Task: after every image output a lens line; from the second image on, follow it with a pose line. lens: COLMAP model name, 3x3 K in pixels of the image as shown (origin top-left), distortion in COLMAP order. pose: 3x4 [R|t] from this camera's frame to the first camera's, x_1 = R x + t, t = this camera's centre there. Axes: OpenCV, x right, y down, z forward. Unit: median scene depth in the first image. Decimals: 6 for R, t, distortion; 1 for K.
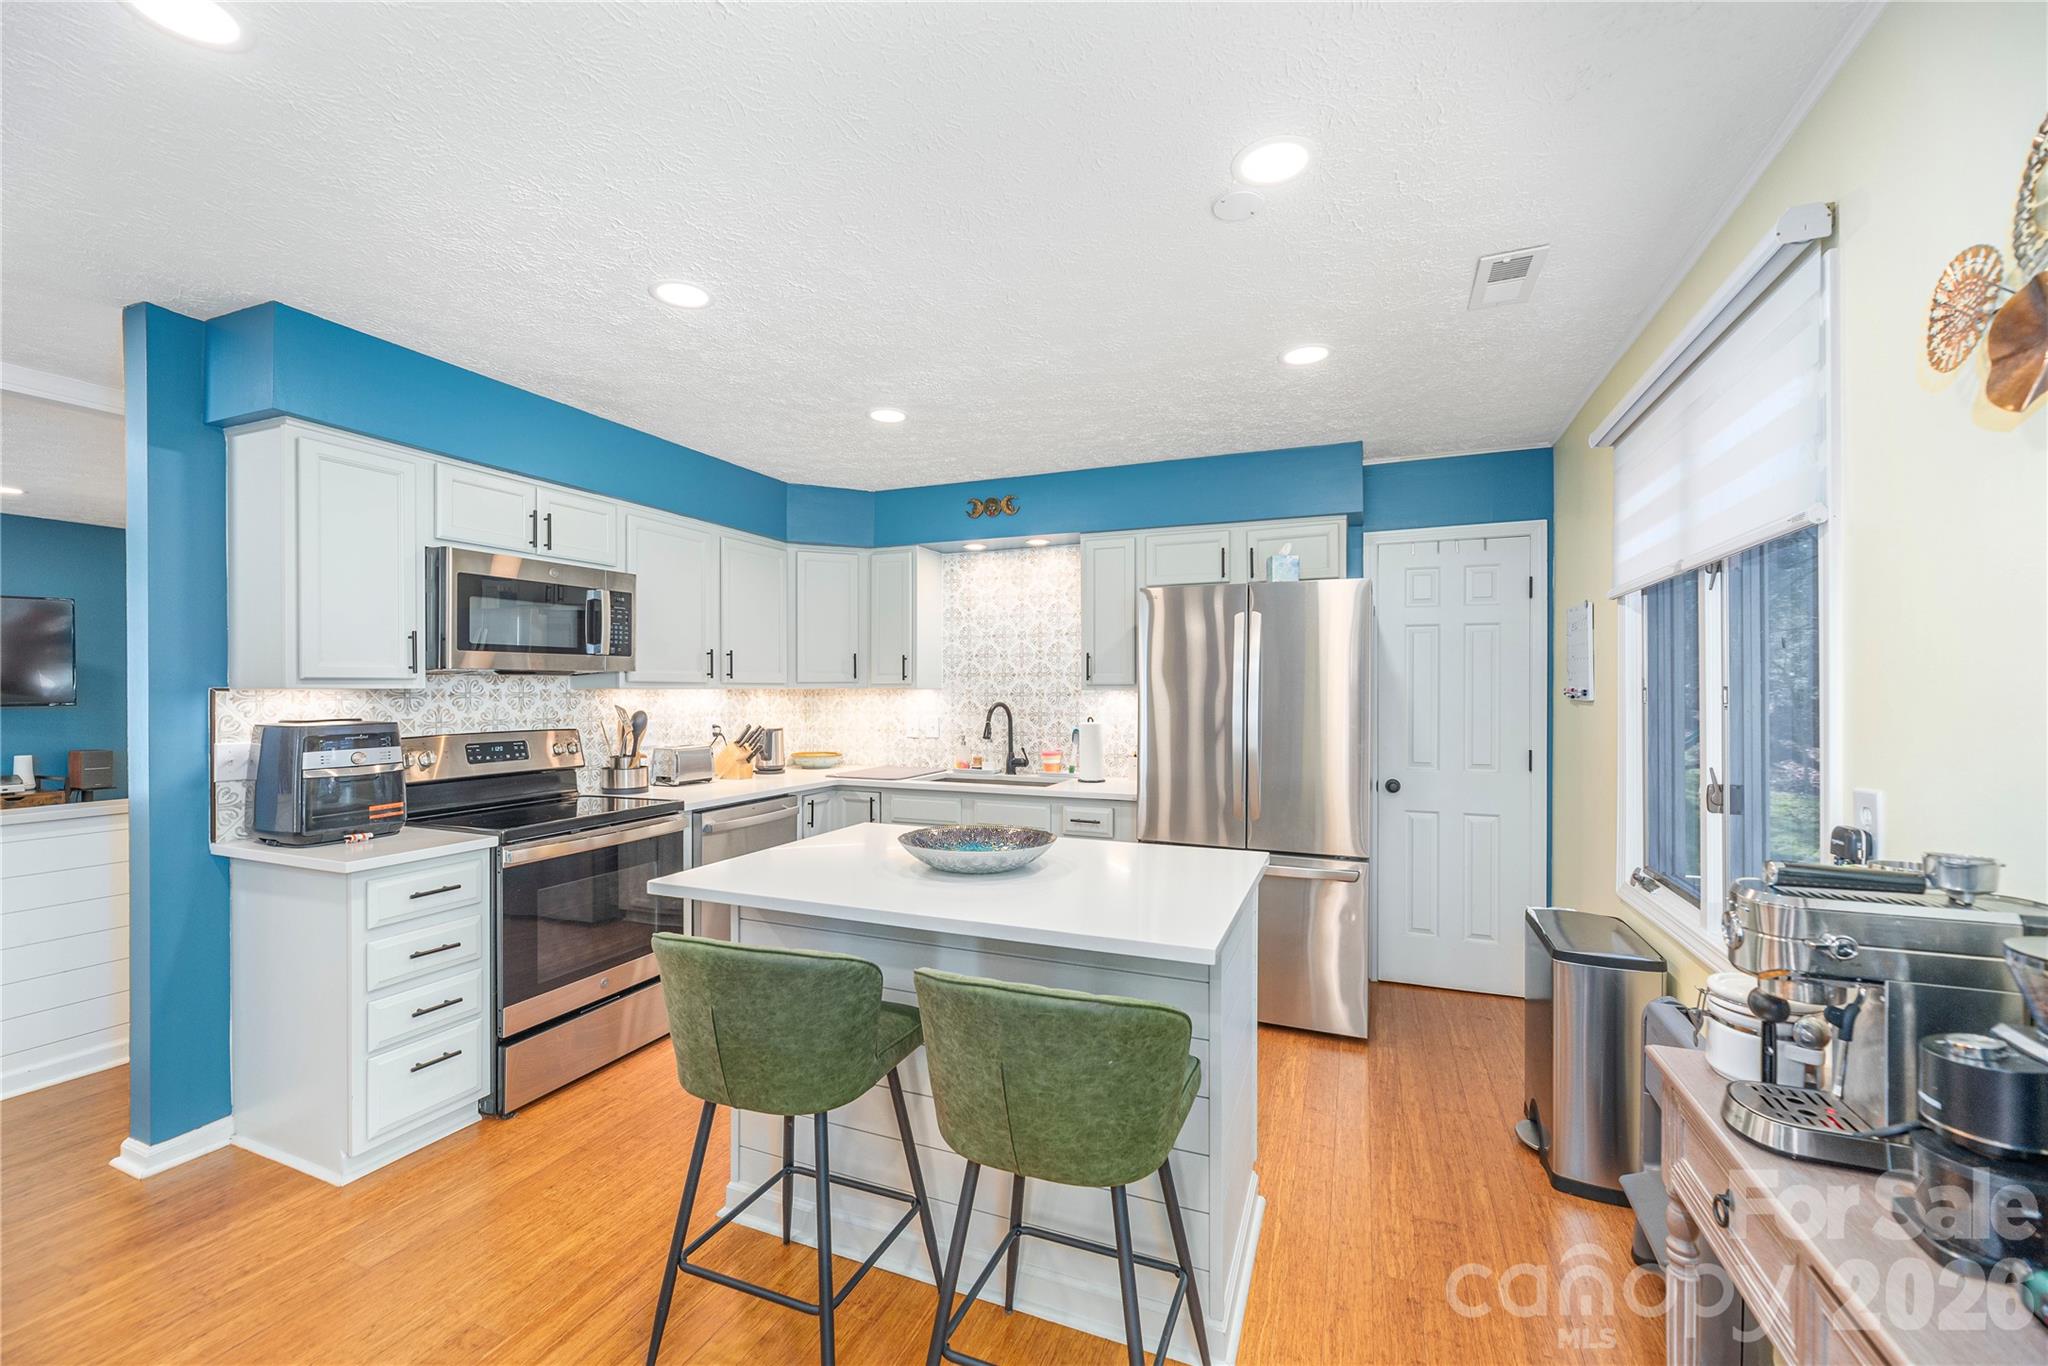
lens RADIAL K [[841.6, 0, 1022.6], [0, 841.6, 685.4], [0, 0, 1]] dist [0.000812, 0.000443]
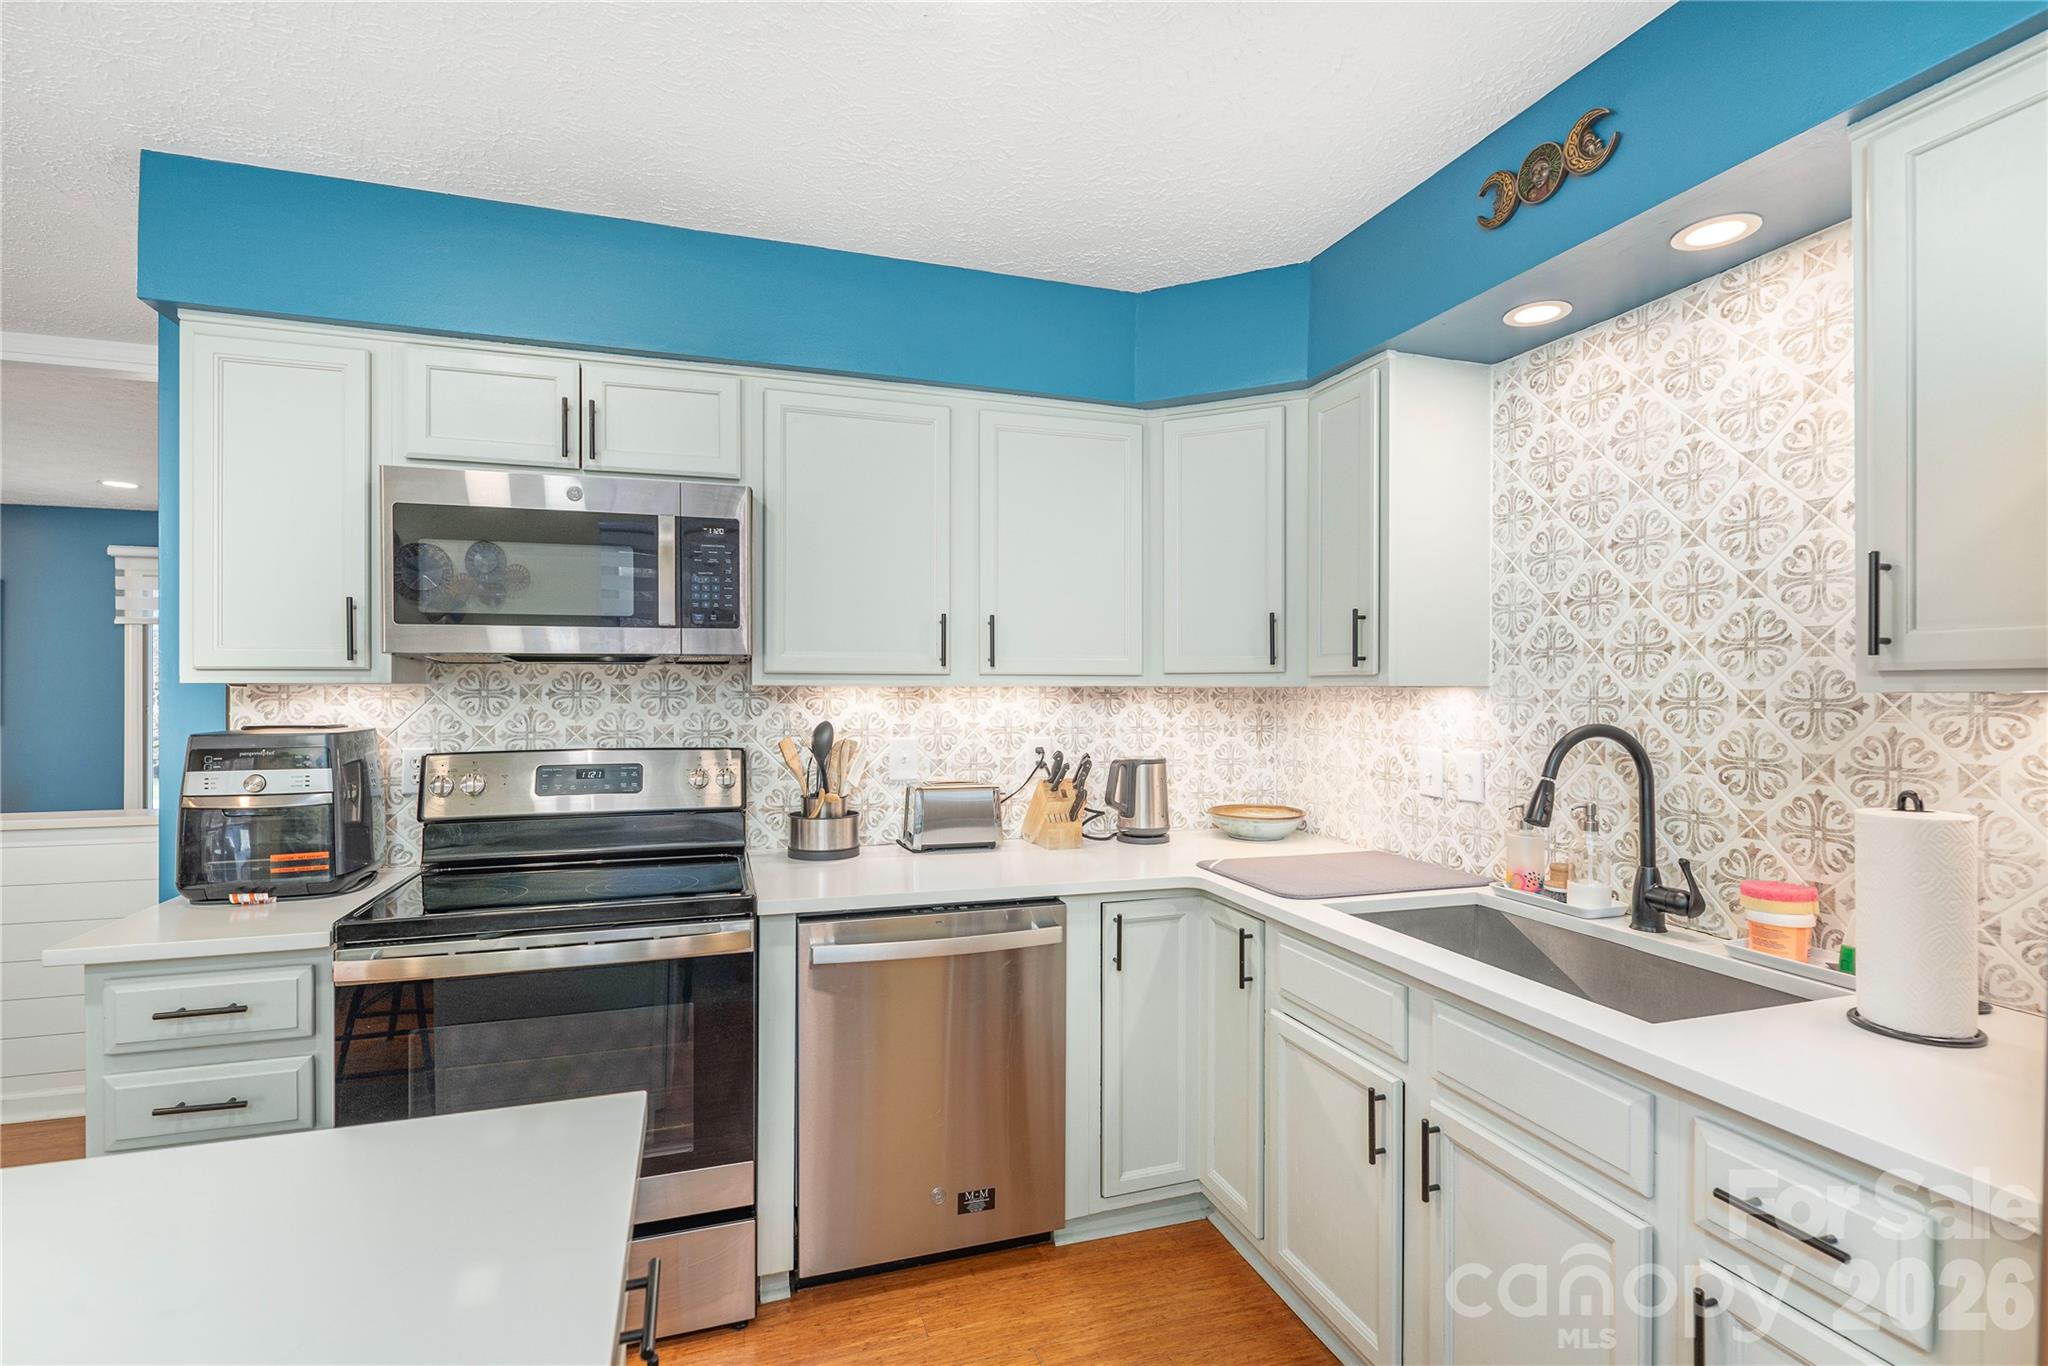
lens RADIAL K [[960.6, 0, 1022.7], [0, 960.6, 683.3], [0, 0, 1]] dist [0.011626, 0.000167]
pose [[0.647735, -0.001525, -0.761864, 0.126508], [0.000202, 0.999998, -0.001830, 0.003217], [0.761866, 0.001032, 0.647734, 0.545013]]
